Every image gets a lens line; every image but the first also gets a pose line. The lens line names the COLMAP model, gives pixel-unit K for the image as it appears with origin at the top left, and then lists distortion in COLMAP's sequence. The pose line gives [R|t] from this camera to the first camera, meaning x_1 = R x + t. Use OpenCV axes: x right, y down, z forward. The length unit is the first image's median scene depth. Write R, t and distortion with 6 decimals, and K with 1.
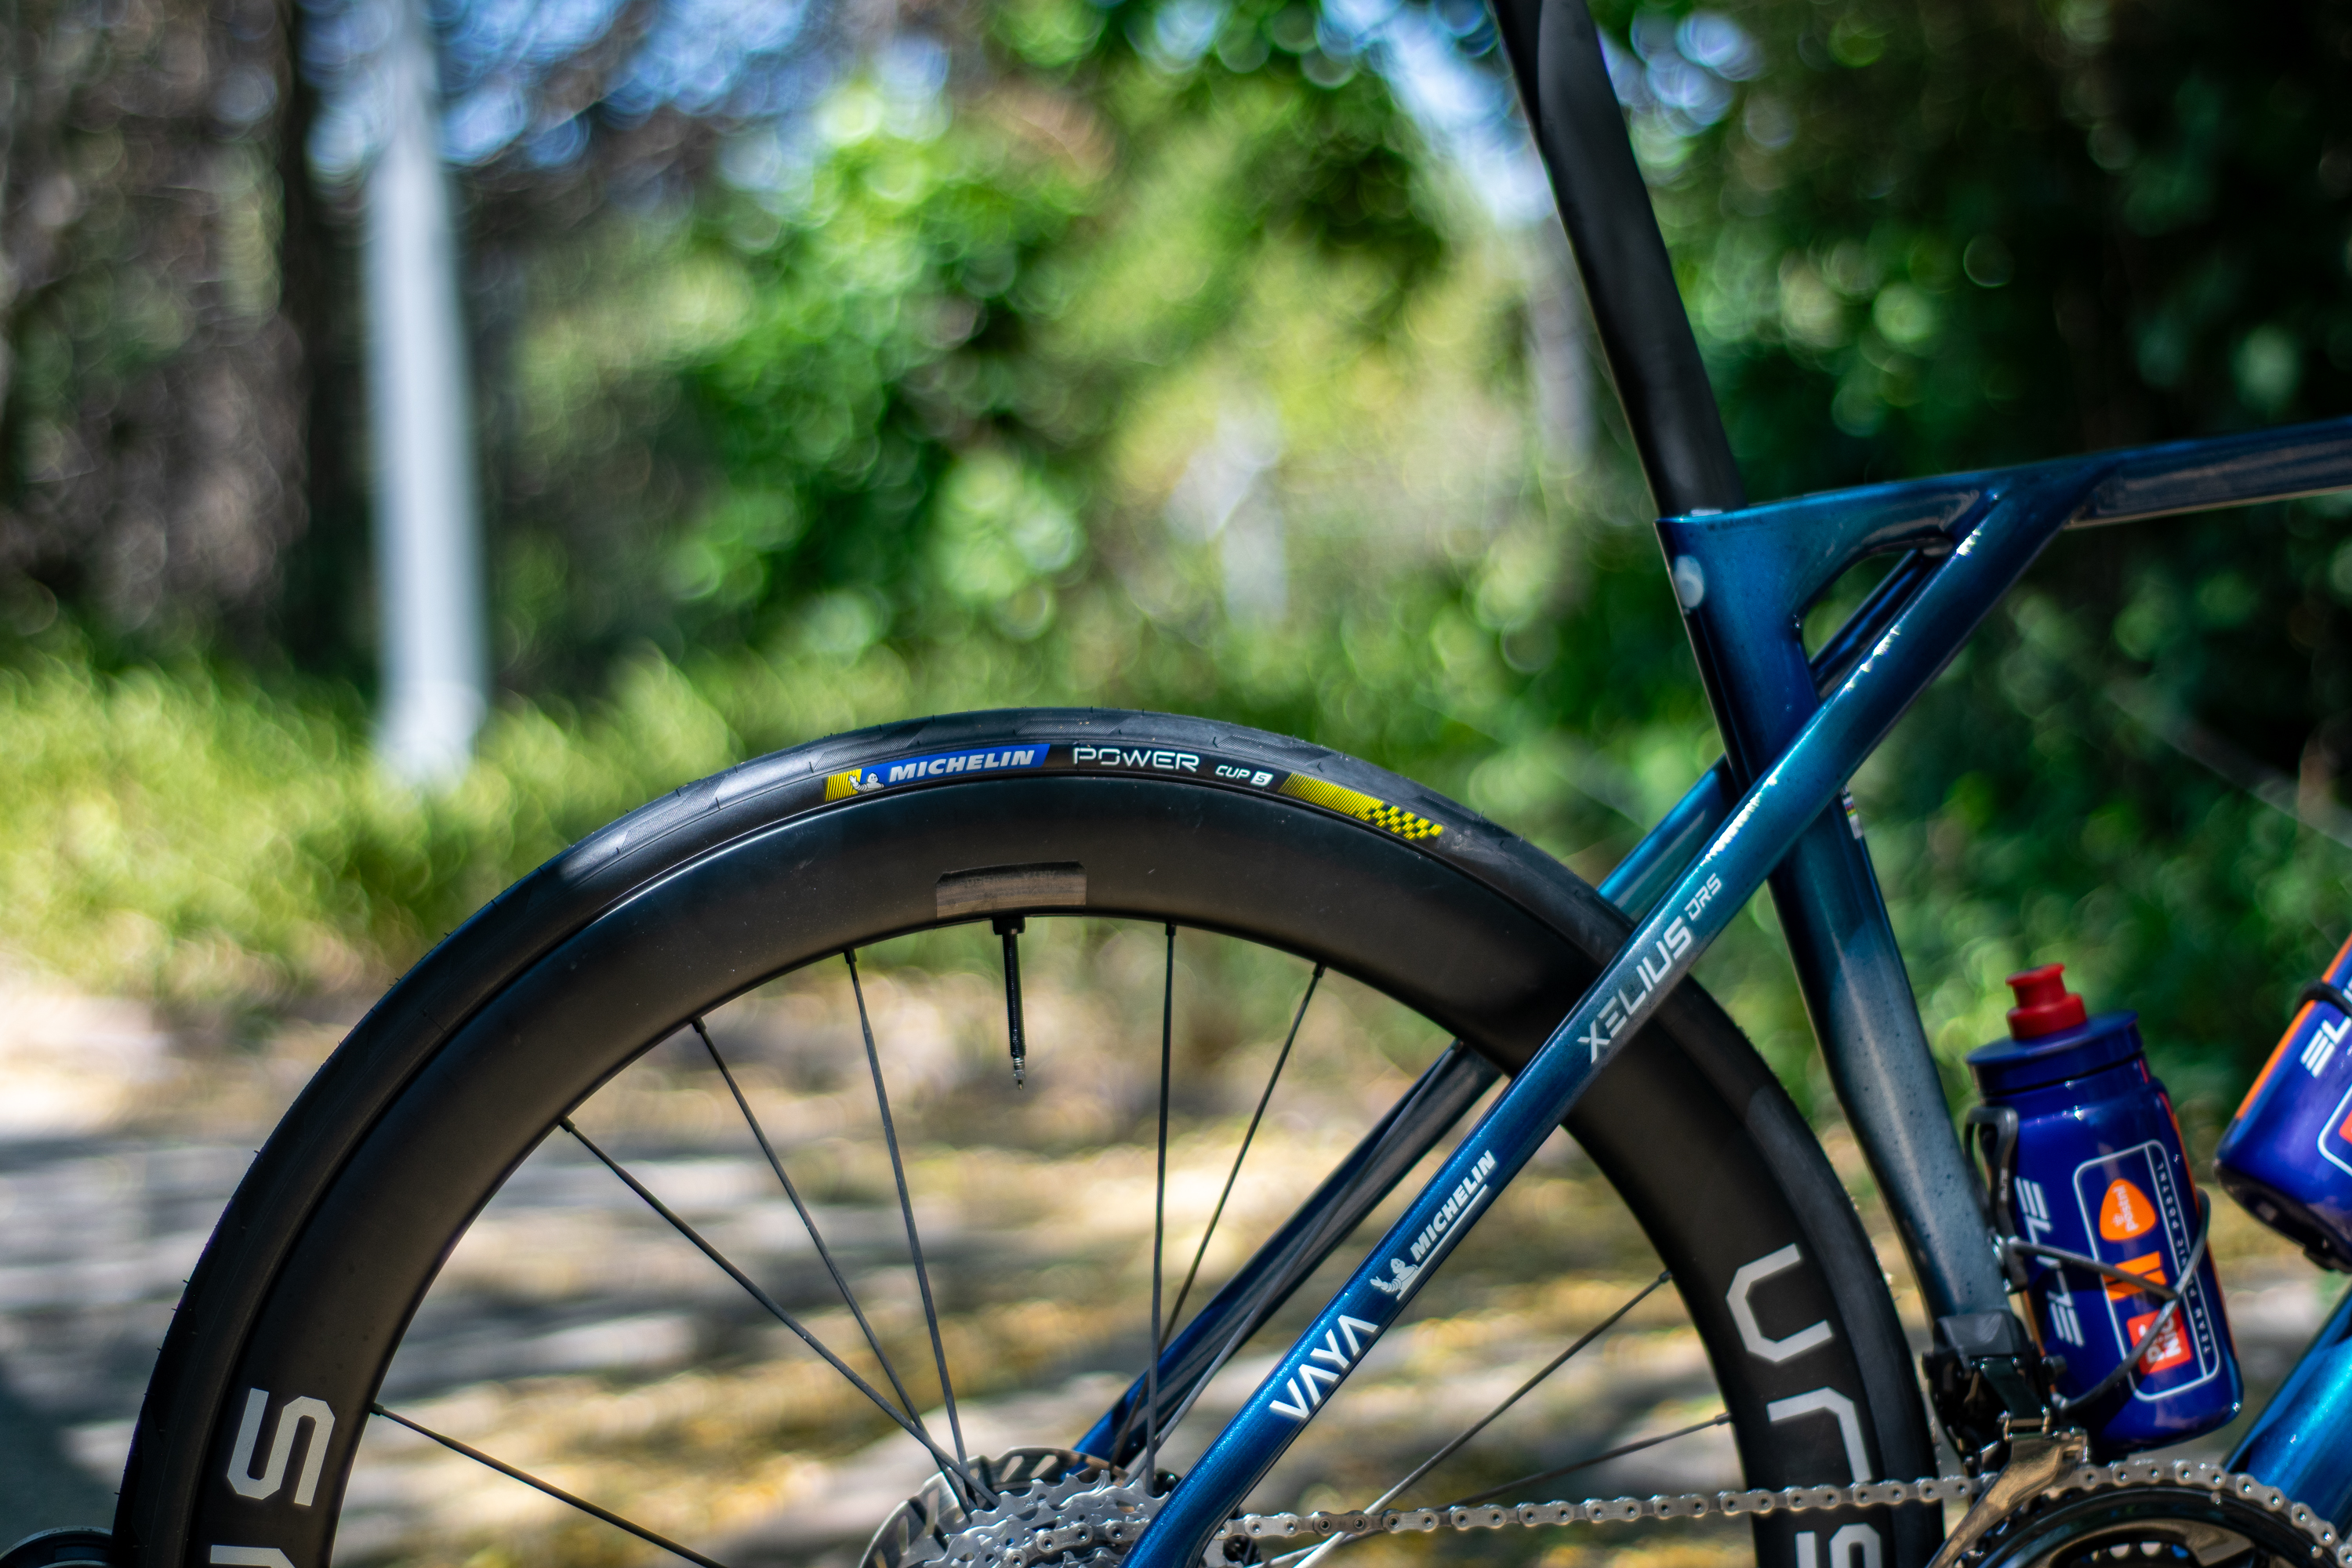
lens RADIAL K [[5494.9, 0, 1176.0], [0, 5494.9, 784.0], [0, 0, 1]] dist [-0.059005, -0.089915]
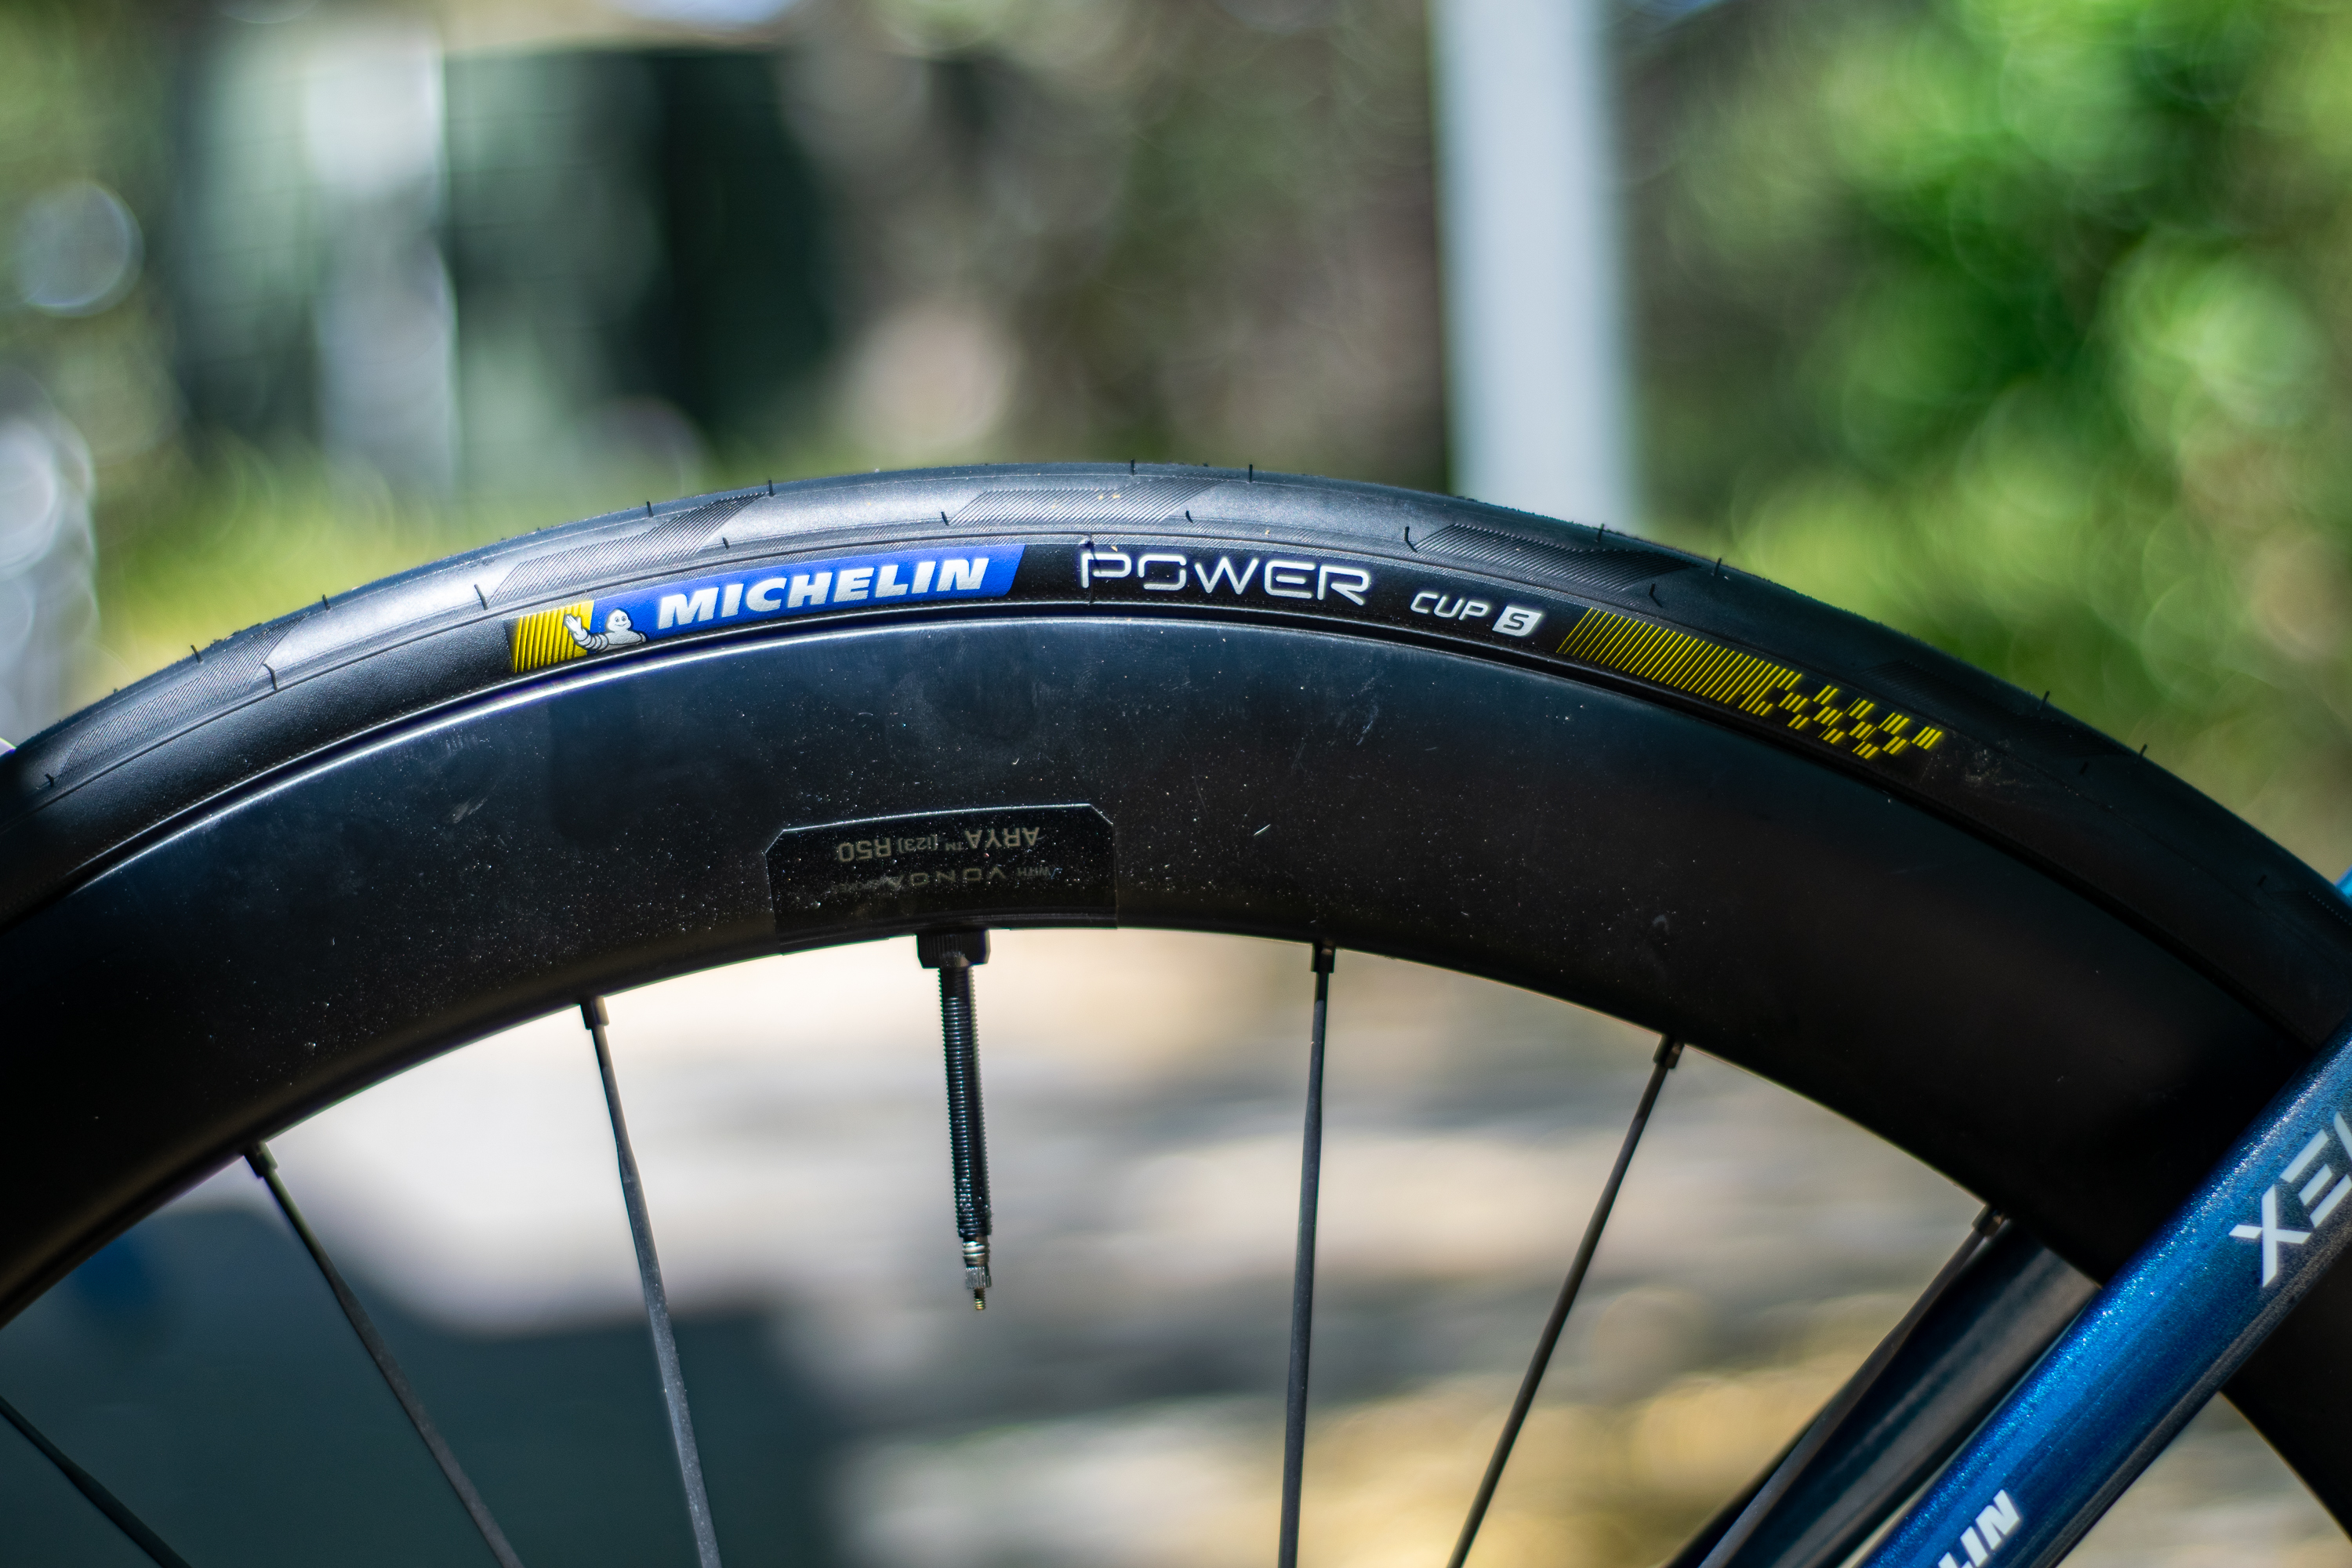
lens RADIAL K [[5494.9, 0, 1176.0], [0, 5494.9, 784.0], [0, 0, 1]] dist [-0.059005, -0.089915]
pose [[0.975461, 0.007821, -0.220034, 0.086485], [-0.001154, 0.999537, 0.030414, -0.001291], [0.220170, -0.029413, 0.975018, 0.564608]]
